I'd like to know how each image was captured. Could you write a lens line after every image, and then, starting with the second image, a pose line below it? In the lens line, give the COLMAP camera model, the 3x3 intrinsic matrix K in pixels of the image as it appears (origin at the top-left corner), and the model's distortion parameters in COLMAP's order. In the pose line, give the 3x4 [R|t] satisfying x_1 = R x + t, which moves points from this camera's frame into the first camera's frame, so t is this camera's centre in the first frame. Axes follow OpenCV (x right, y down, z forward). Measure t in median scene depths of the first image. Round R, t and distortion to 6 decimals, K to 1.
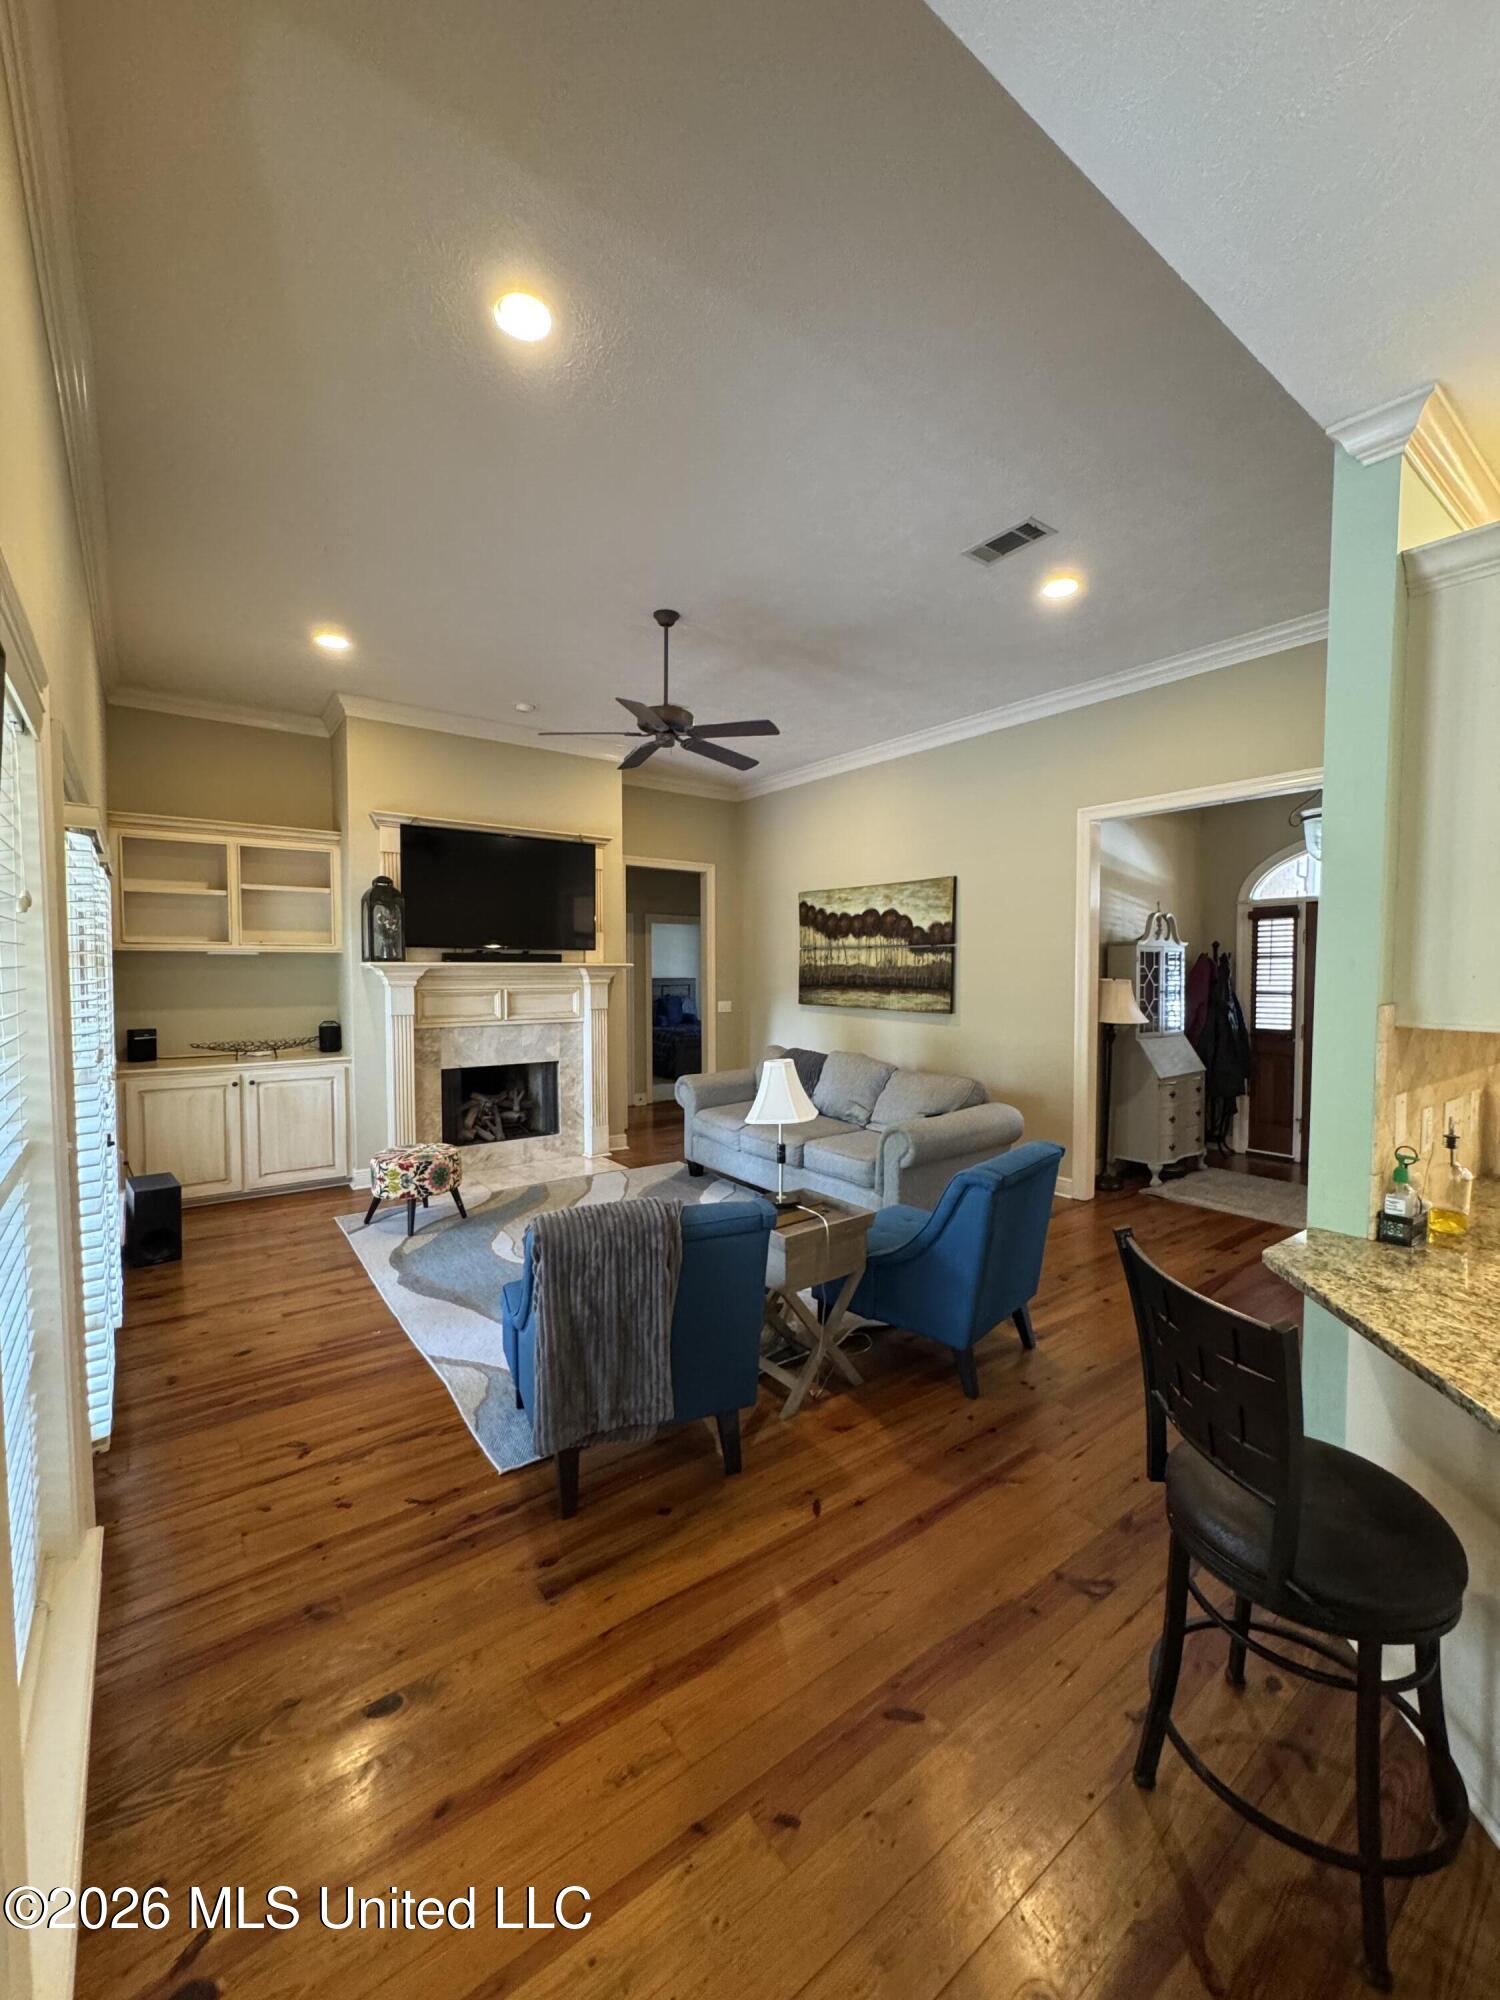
lens RADIAL K [[802.0, 0, 749.9], [0, 802.0, 1003.2], [0, 0, 1]] dist [-0.000457, -0.000025]
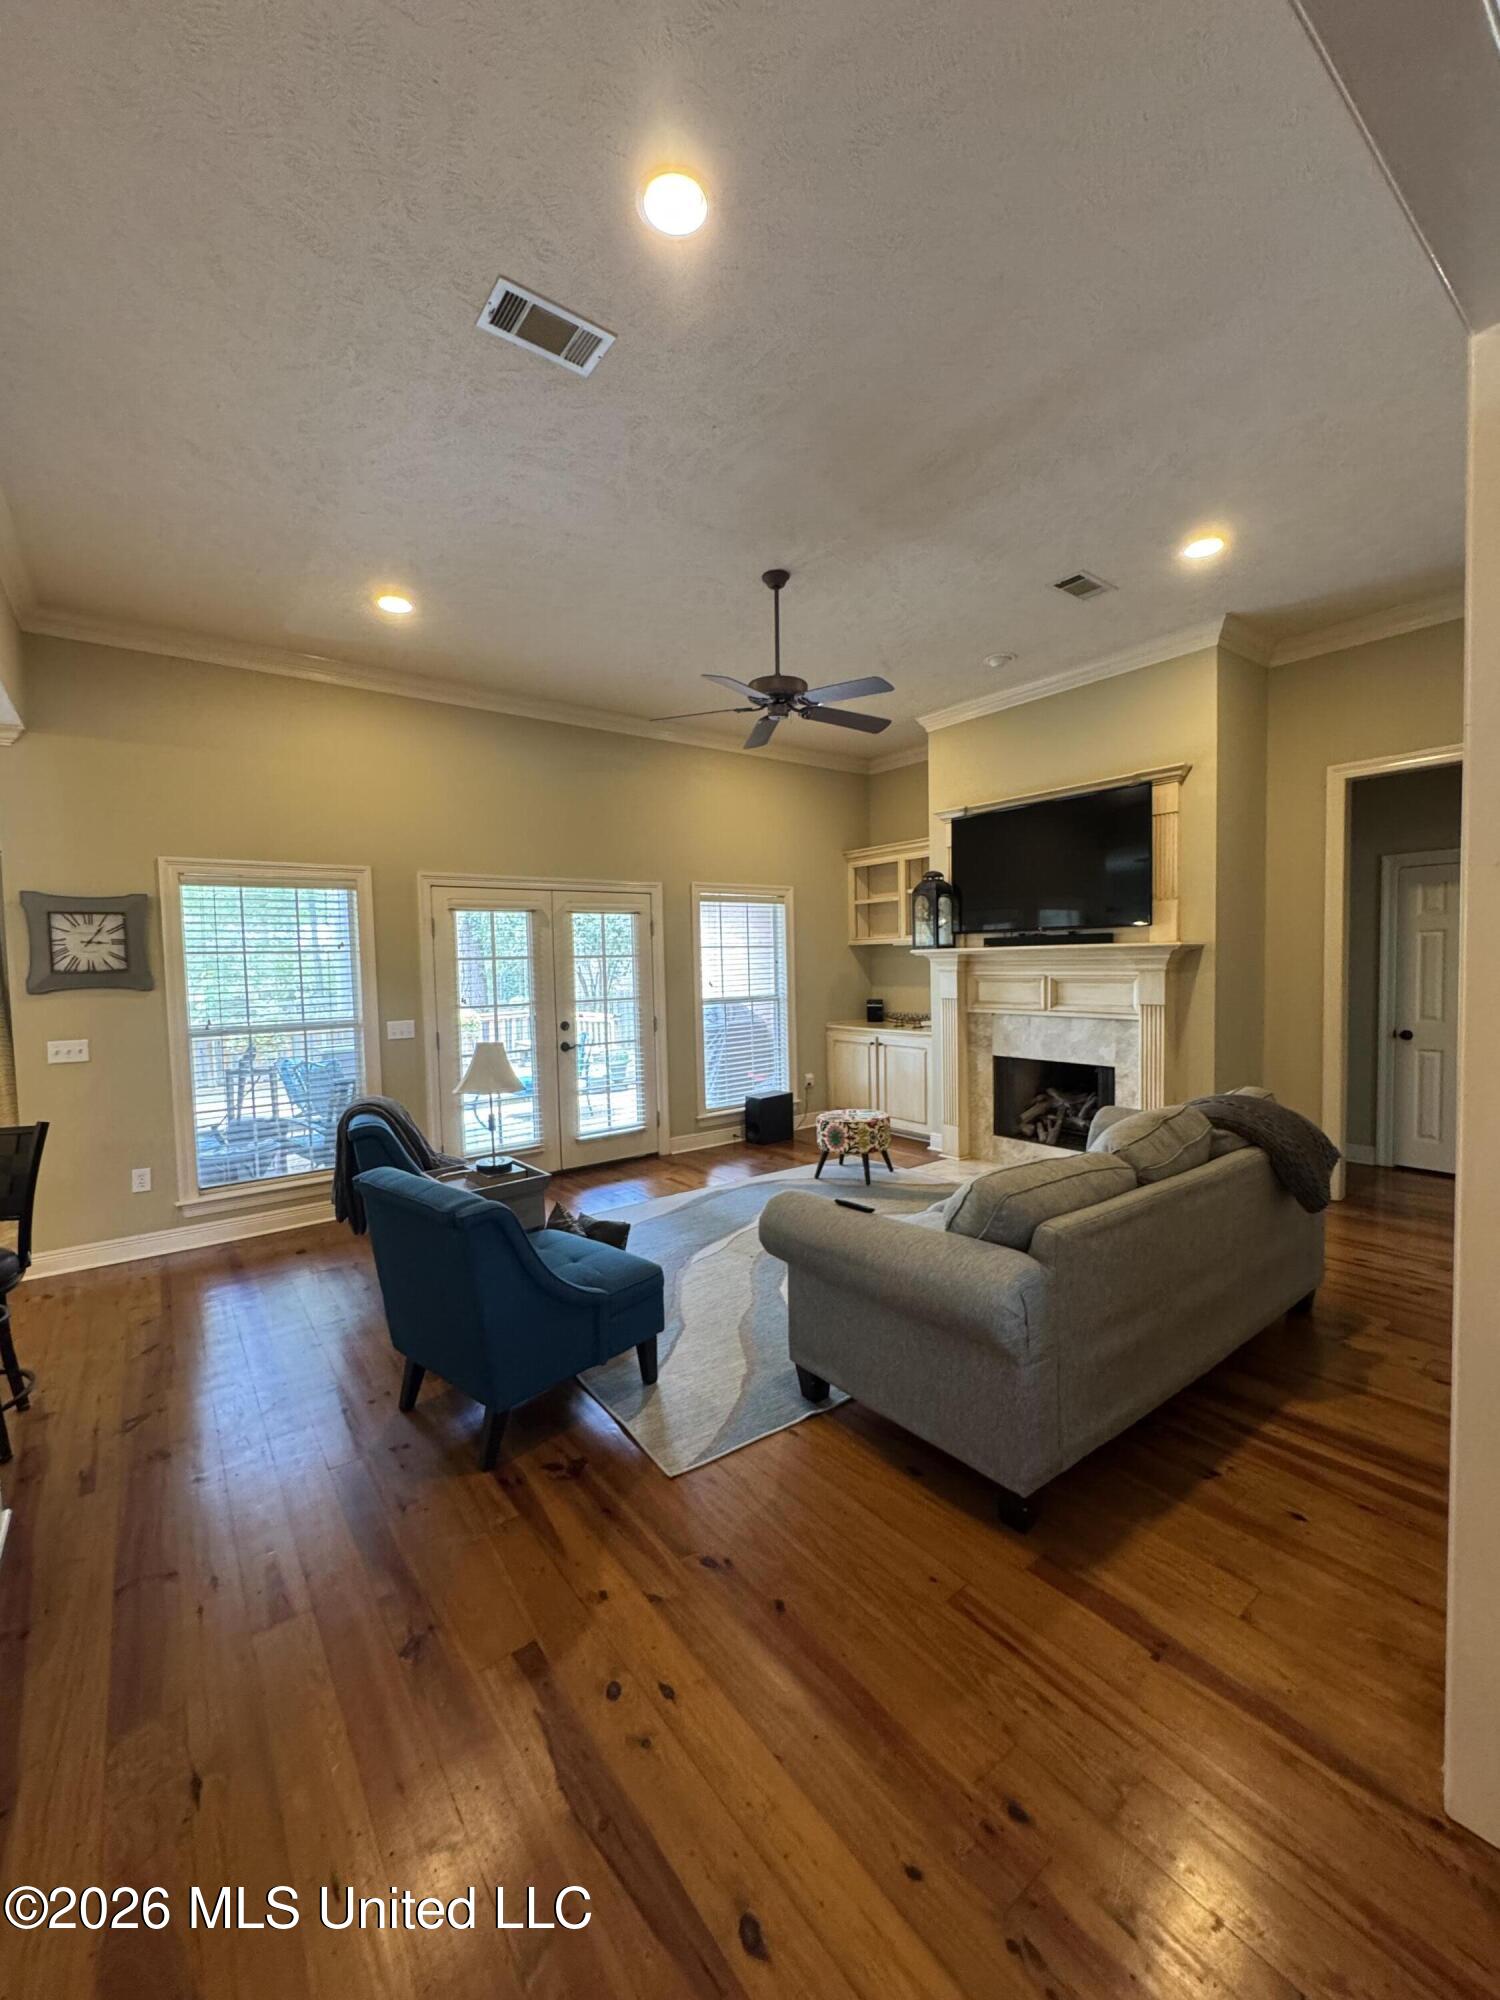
lens RADIAL K [[802.0, 0, 748.1], [0, 802.0, 1000.6], [0, 0, 1]] dist [-0.000457, -0.000025]
pose [[0.007847, 0.052168, -0.998607, 0.604265], [-0.019588, 0.998455, 0.052006, -0.030942], [0.999777, 0.019152, 0.008857, 0.688717]]
